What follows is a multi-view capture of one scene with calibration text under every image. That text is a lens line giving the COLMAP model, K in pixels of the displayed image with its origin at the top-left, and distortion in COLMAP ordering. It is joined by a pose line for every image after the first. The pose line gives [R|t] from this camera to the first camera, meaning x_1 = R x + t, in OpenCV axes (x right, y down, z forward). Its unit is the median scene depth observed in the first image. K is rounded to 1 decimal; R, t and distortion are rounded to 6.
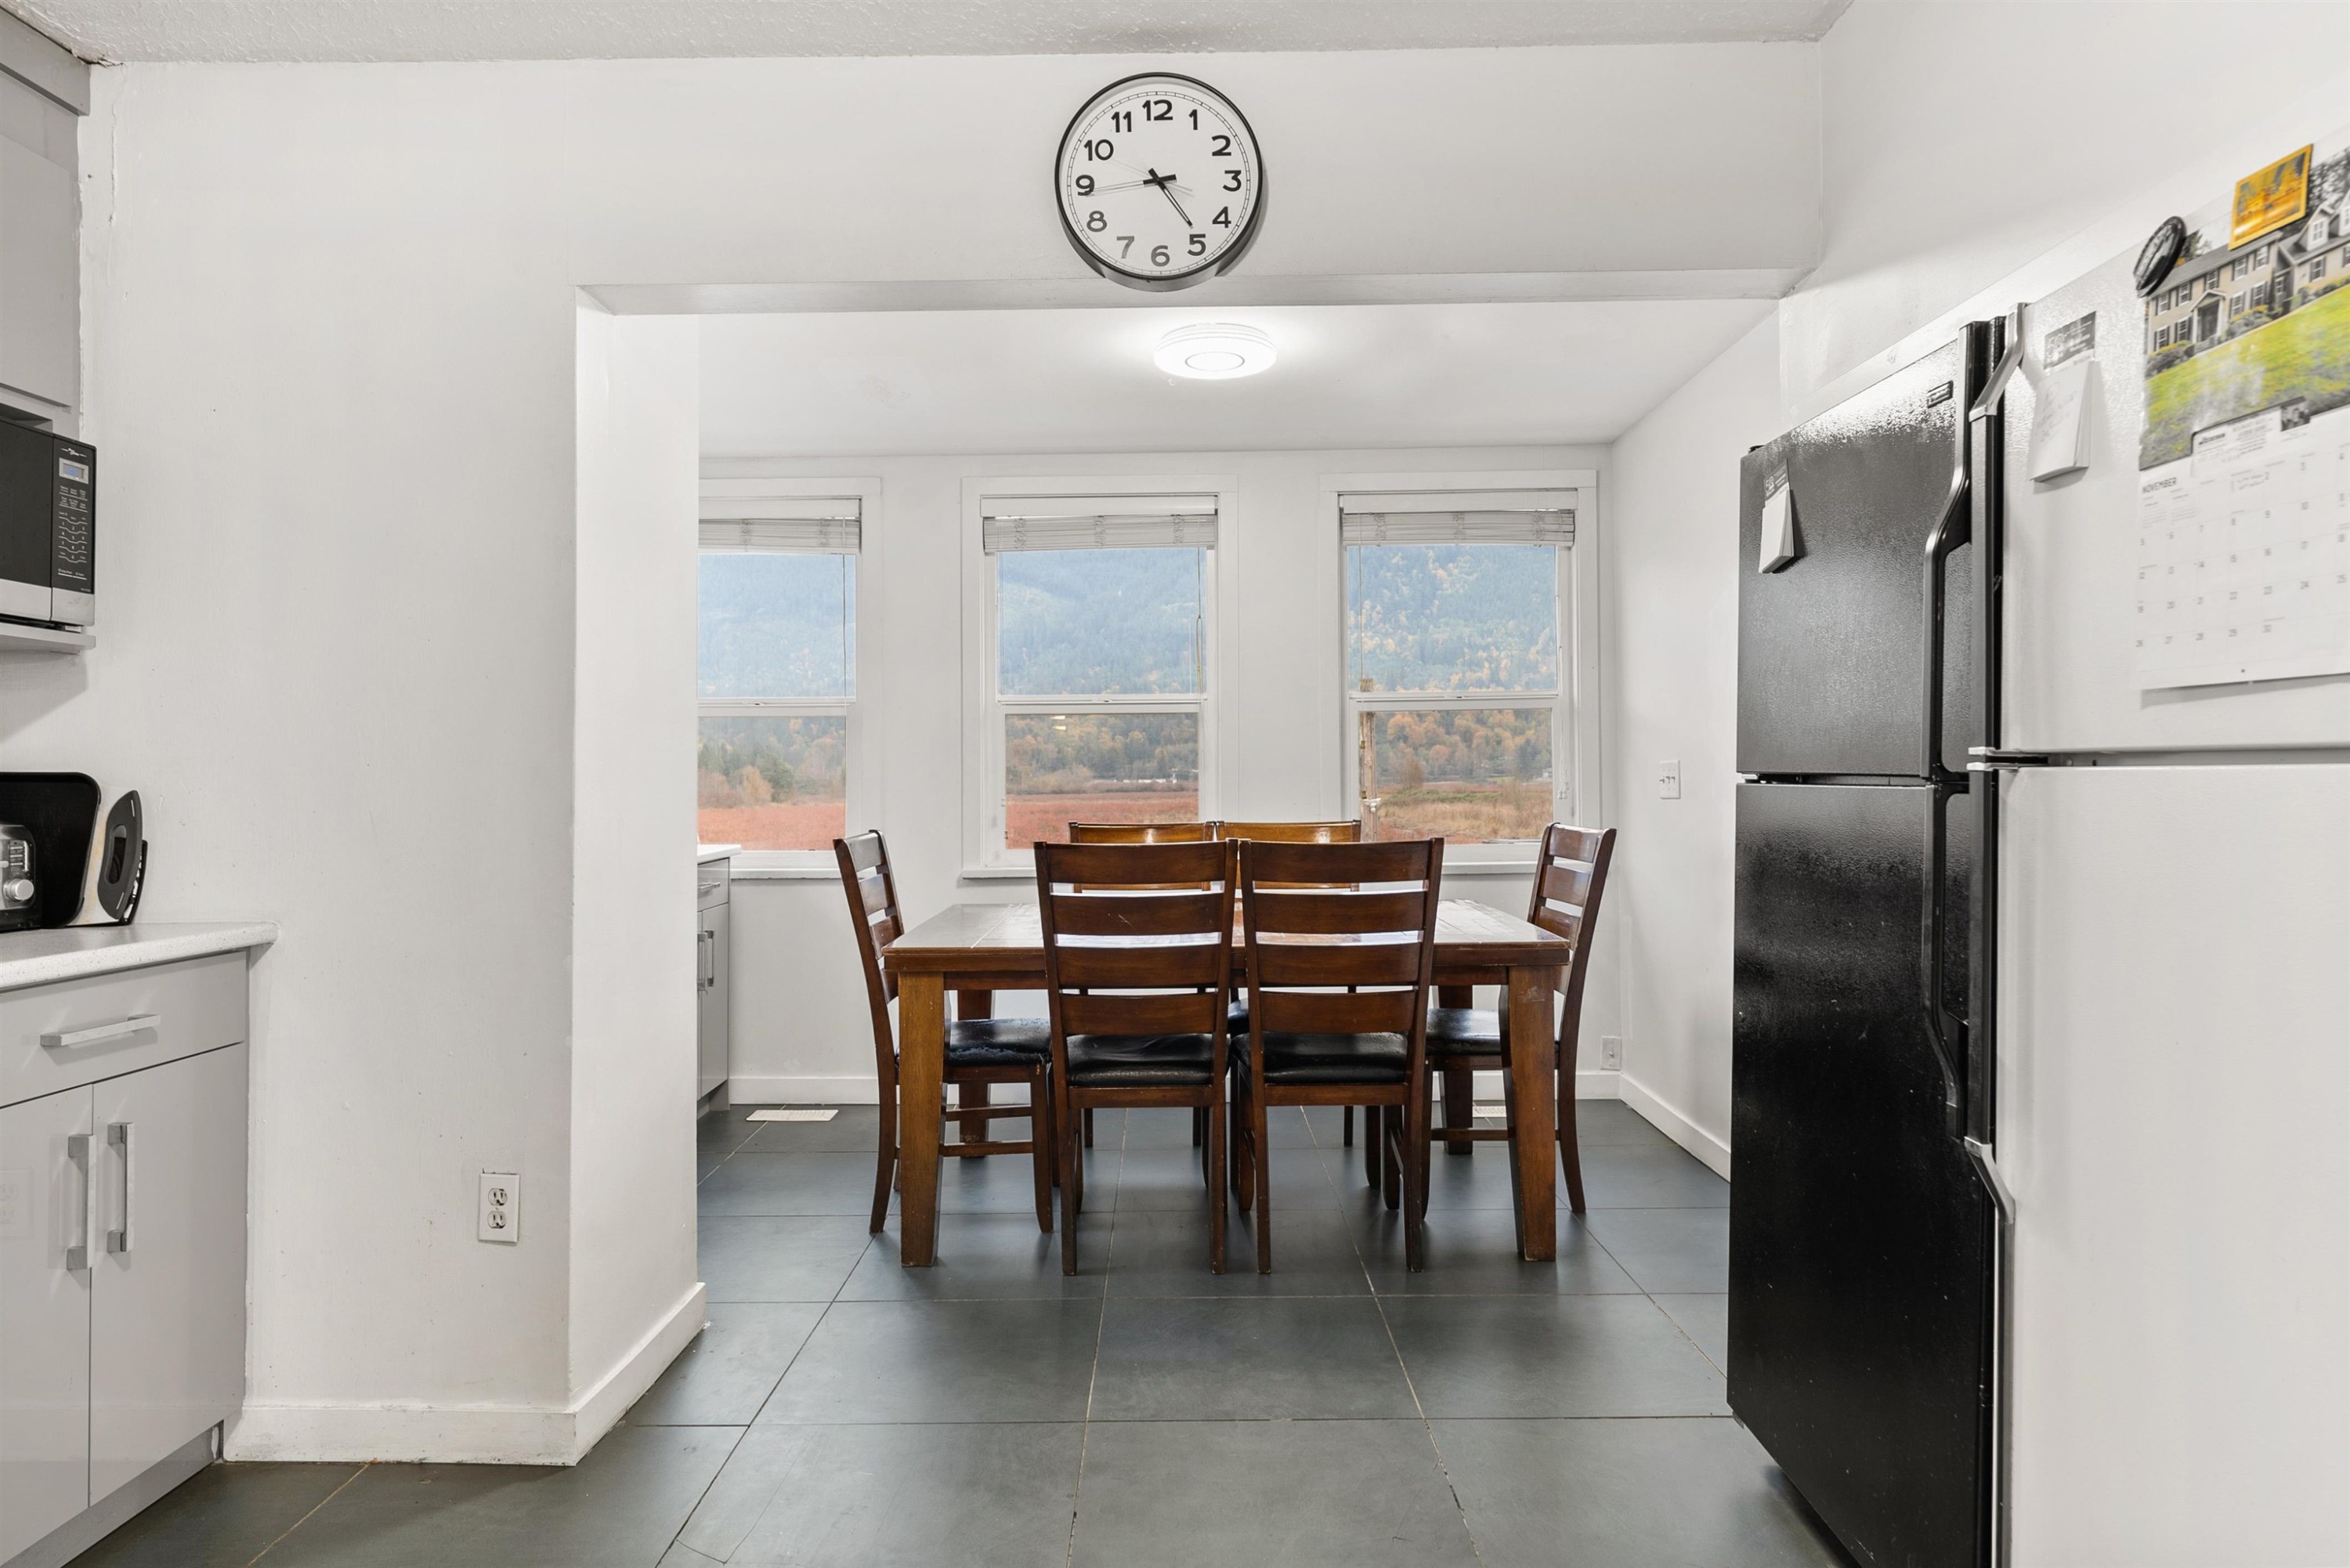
lens RADIAL K [[1405.8, 0, 1173.7], [0, 1405.8, 774.1], [0, 0, 1]] dist [-0.001067, -0.000494]
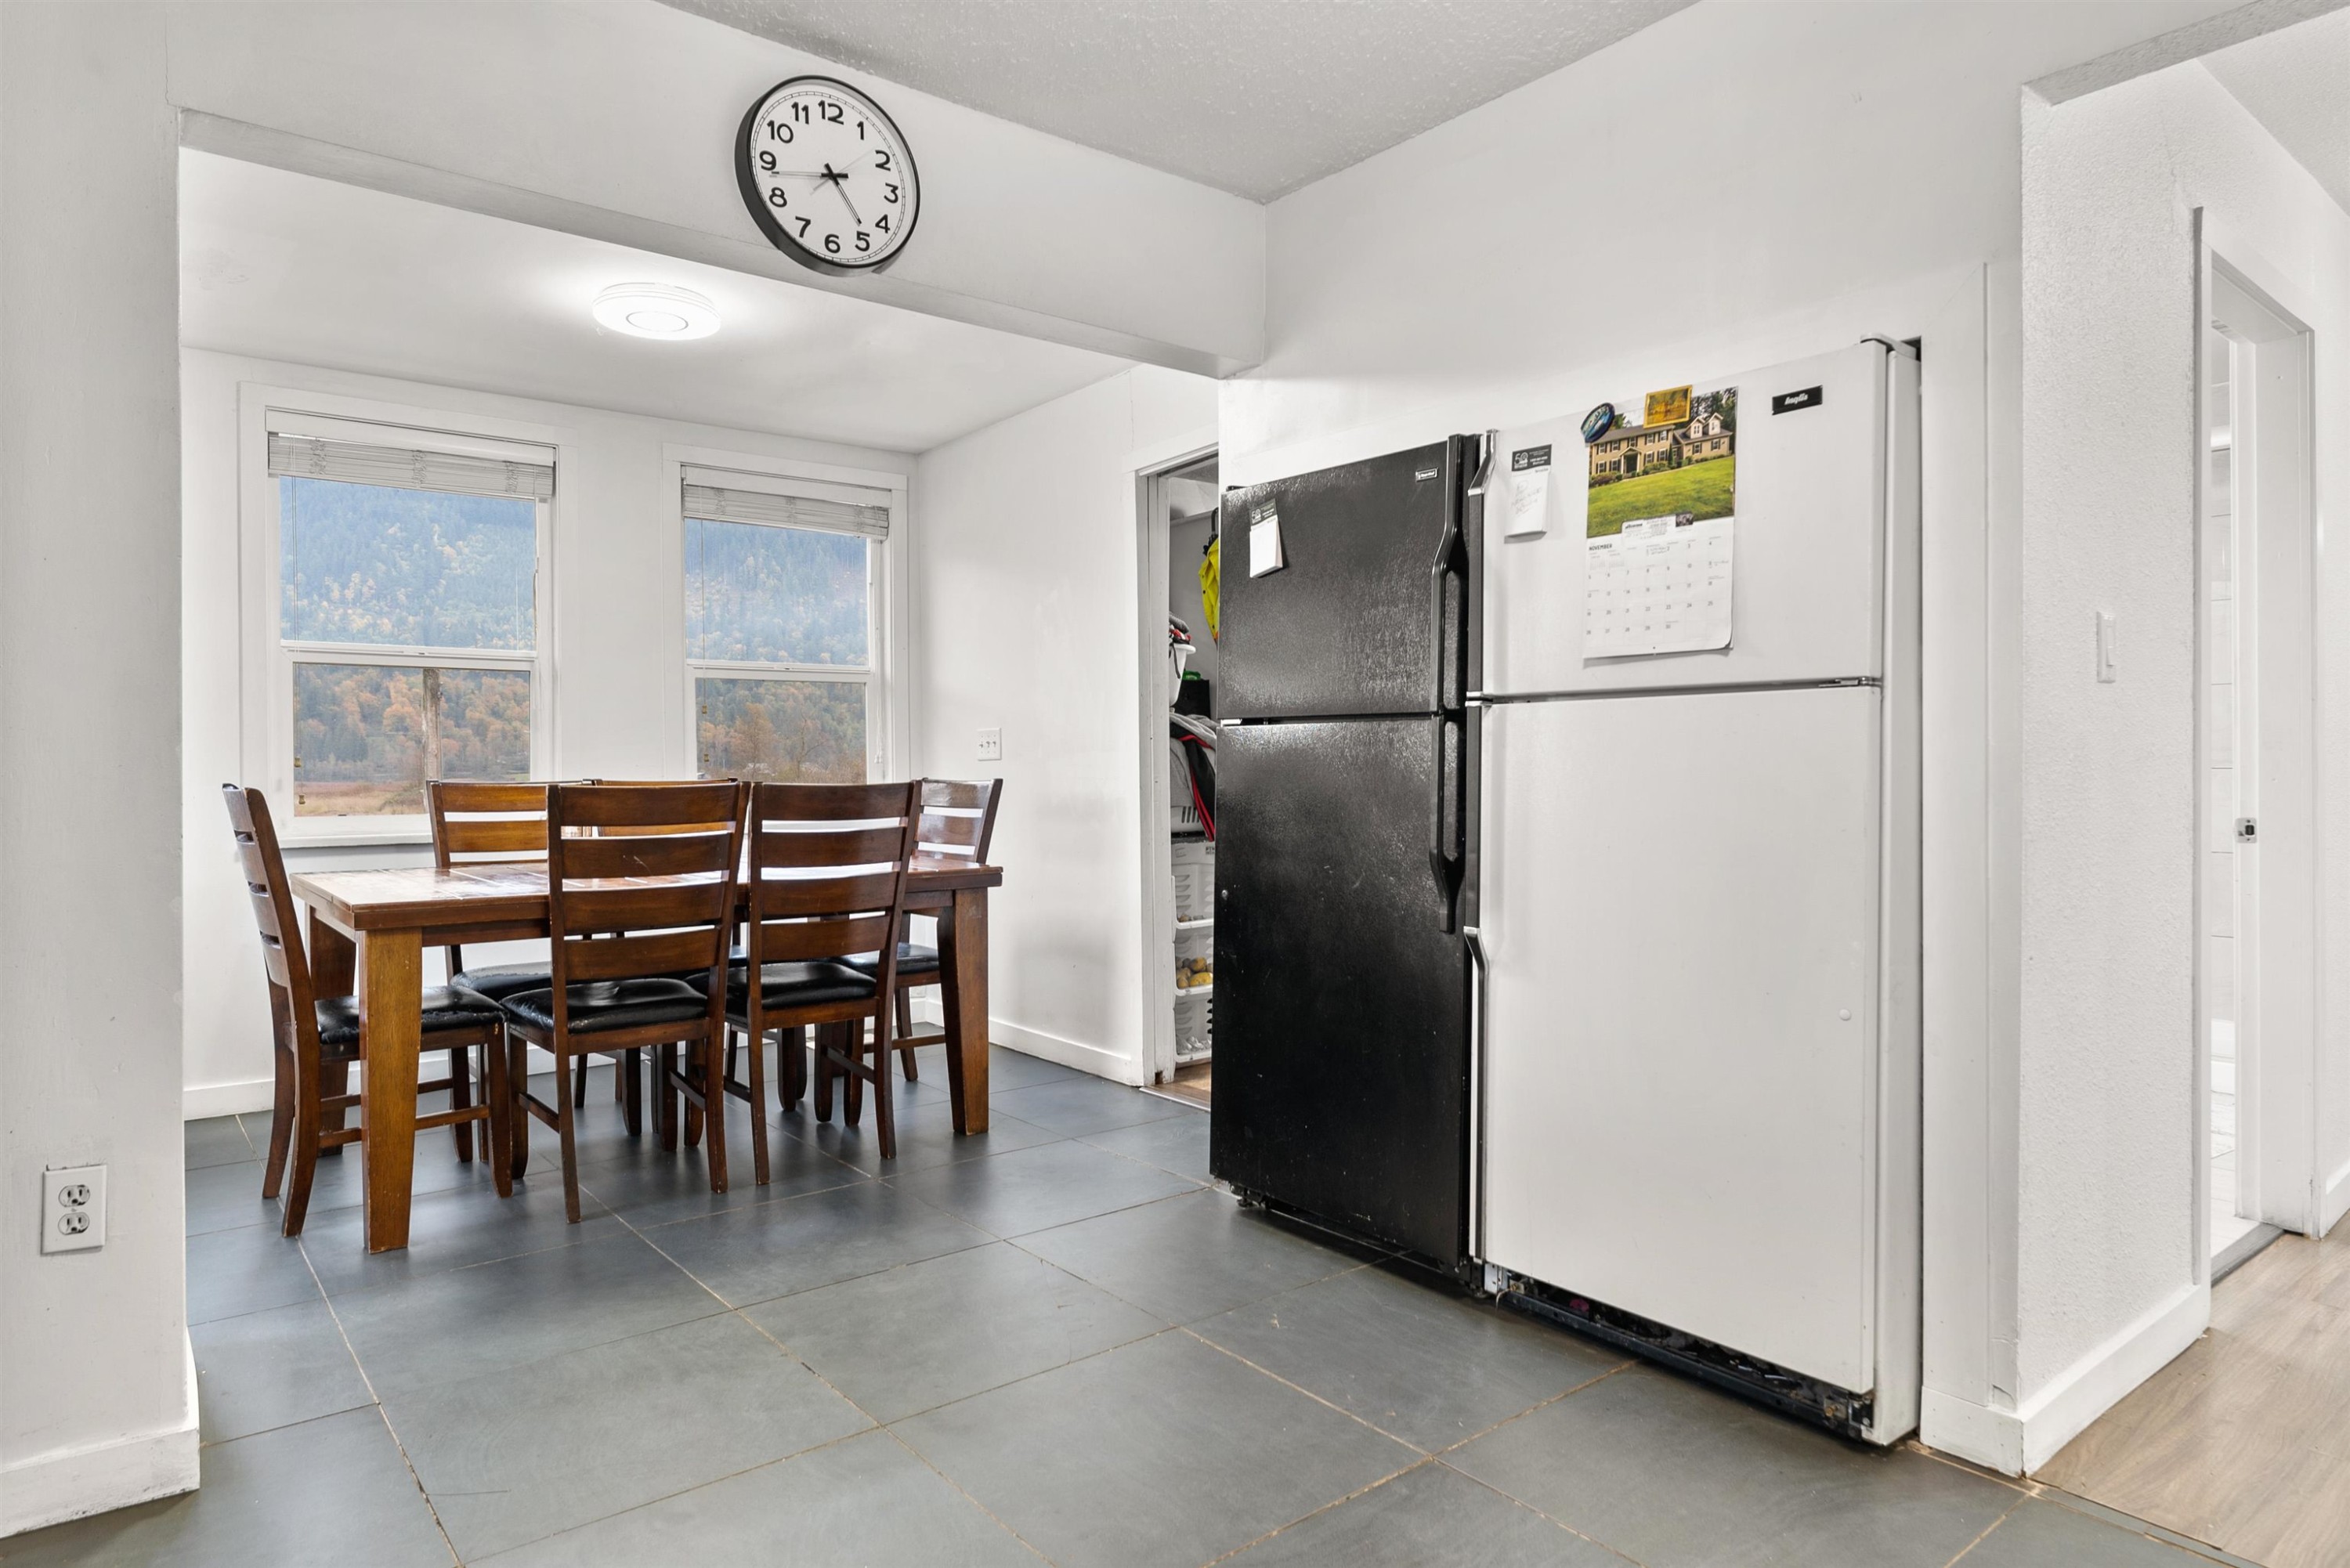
lens RADIAL K [[1405.8, 0, 1166.1], [0, 1405.8, 790.1], [0, 0, 1]] dist [-0.001067, -0.000494]
pose [[0.770626, -0.003297, 0.637279, -0.461068], [-0.002800, 0.999959, 0.008560, 0.050046], [-0.637281, -0.008381, 0.770586, -0.031562]]
